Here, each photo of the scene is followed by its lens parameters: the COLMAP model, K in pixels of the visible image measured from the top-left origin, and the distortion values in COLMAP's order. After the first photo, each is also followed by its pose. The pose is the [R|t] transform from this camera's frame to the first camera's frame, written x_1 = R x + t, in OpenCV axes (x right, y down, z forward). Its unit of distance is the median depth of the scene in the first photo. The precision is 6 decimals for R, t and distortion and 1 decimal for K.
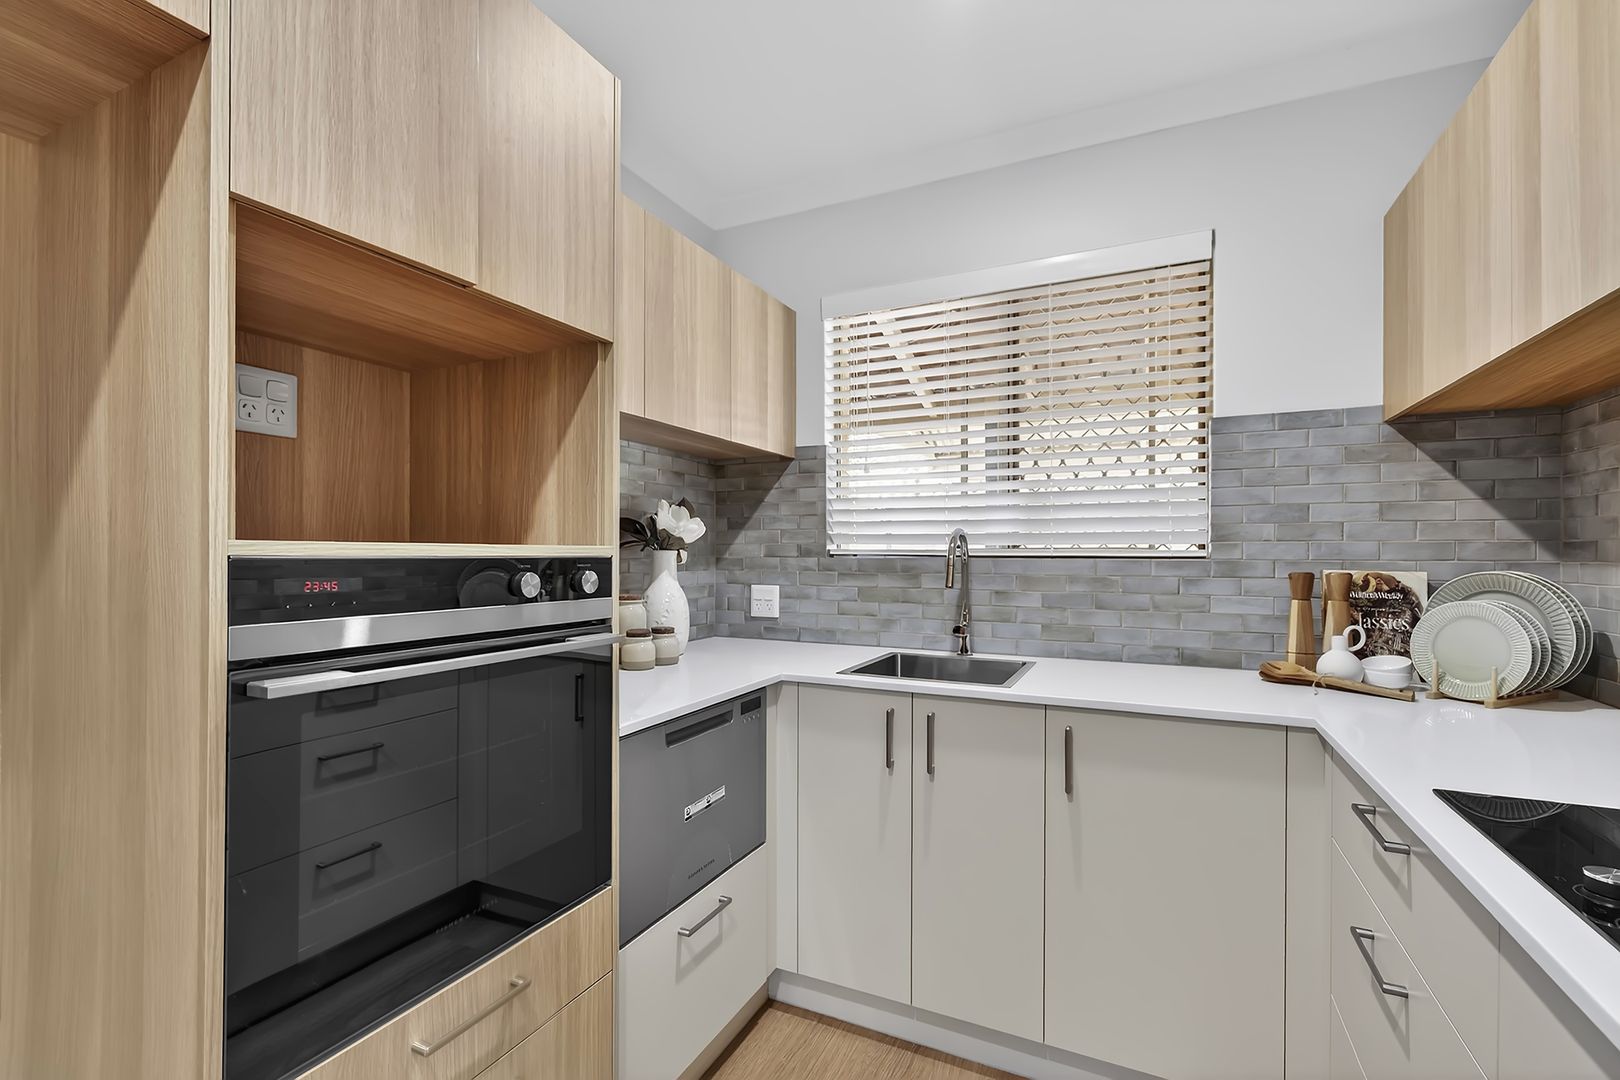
lens RADIAL K [[710.4, 0, 812.7], [0, 710.4, 552.6], [0, 0, 1]] dist [-0.000693, -0.000100]
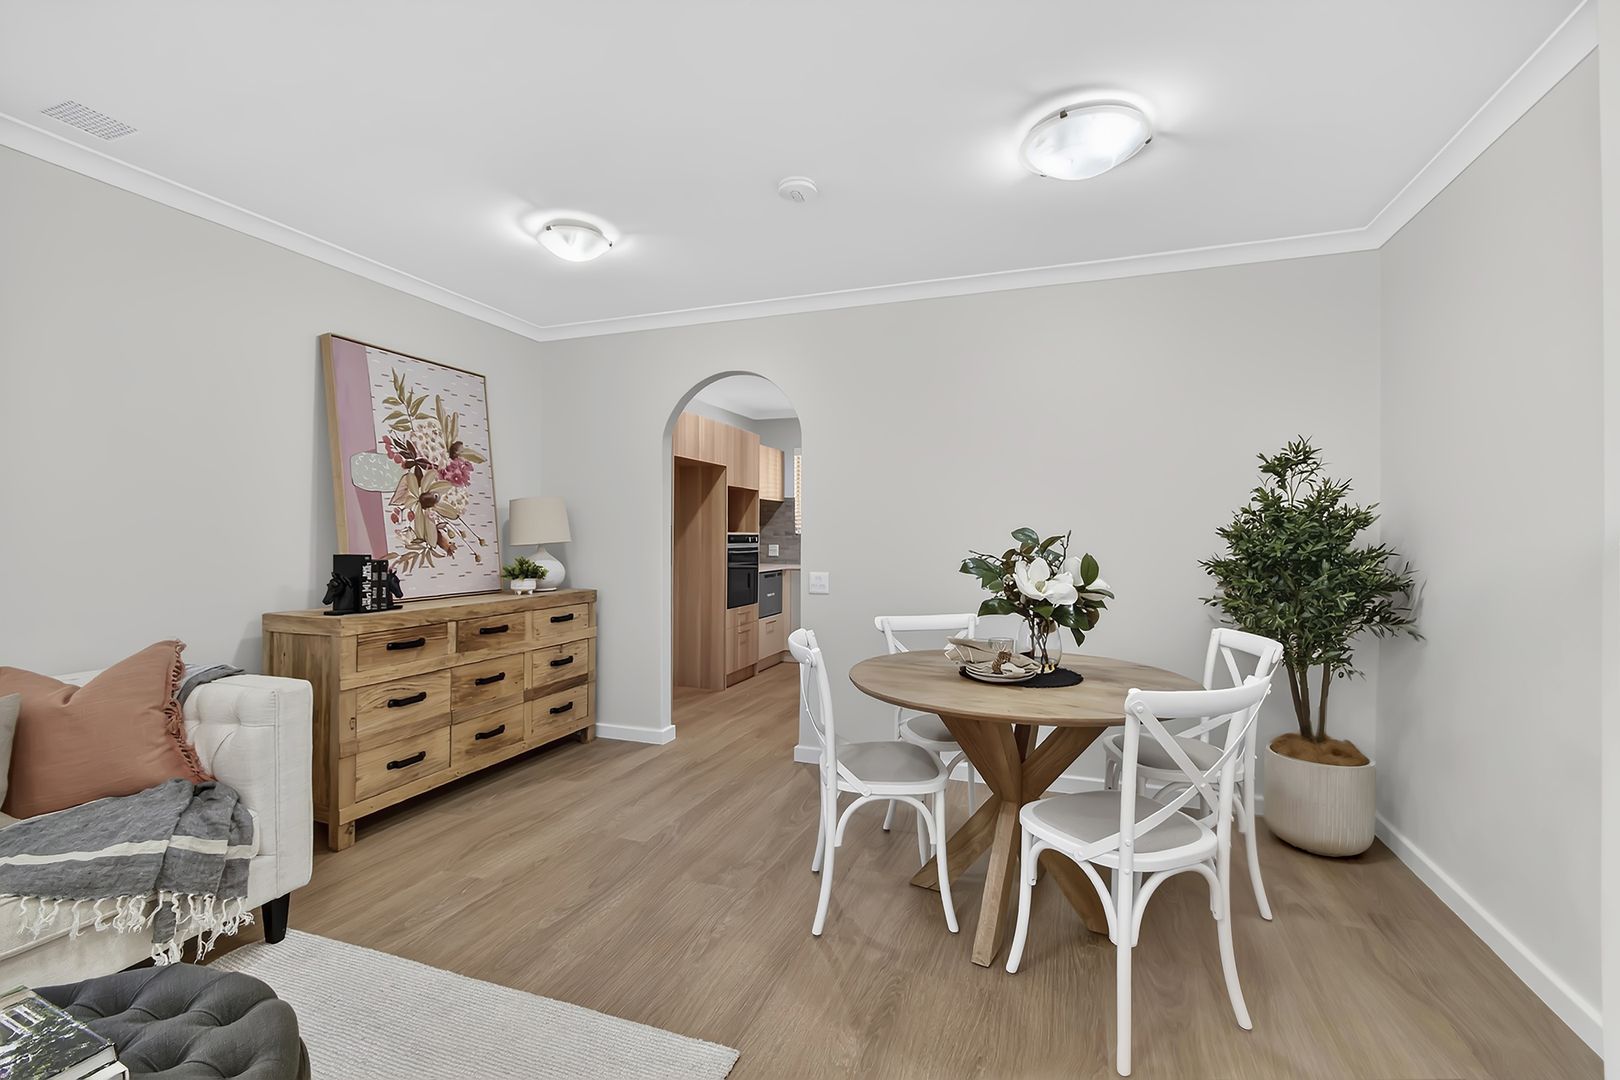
lens RADIAL K [[710.4, 0, 812.7], [0, 710.4, 552.6], [0, 0, 1]] dist [-0.000693, -0.000100]
pose [[0.995157, 0.005178, 0.098163, -0.298974], [-0.008284, 0.999477, 0.031261, -0.022059], [-0.097950, -0.031923, 0.994679, -2.994215]]
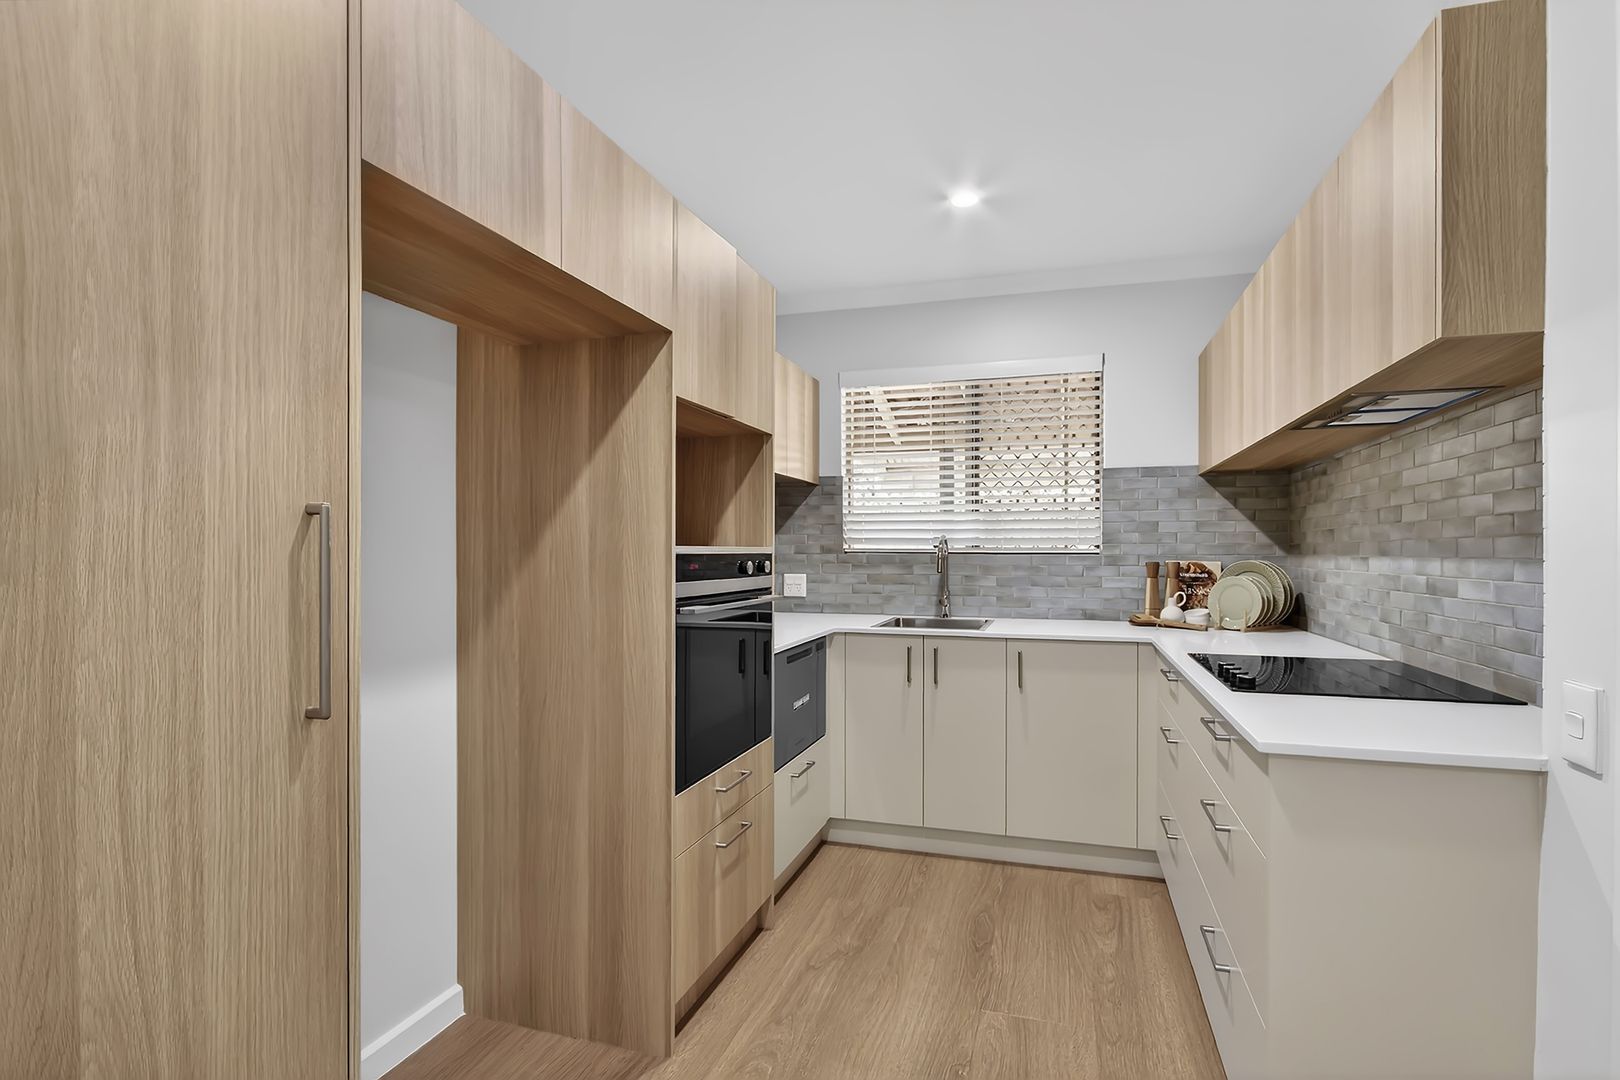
lens RADIAL K [[694.7, 0, 763.6], [0, 694.7, 546.7], [0, 0, 1]] dist [0.018839, 0.000035]
pose [[0.999403, -0.001437, 0.034508, -0.277910], [0.001591, 0.999989, -0.004445, -0.002508], [-0.034501, 0.004497, 0.999395, -0.586867]]
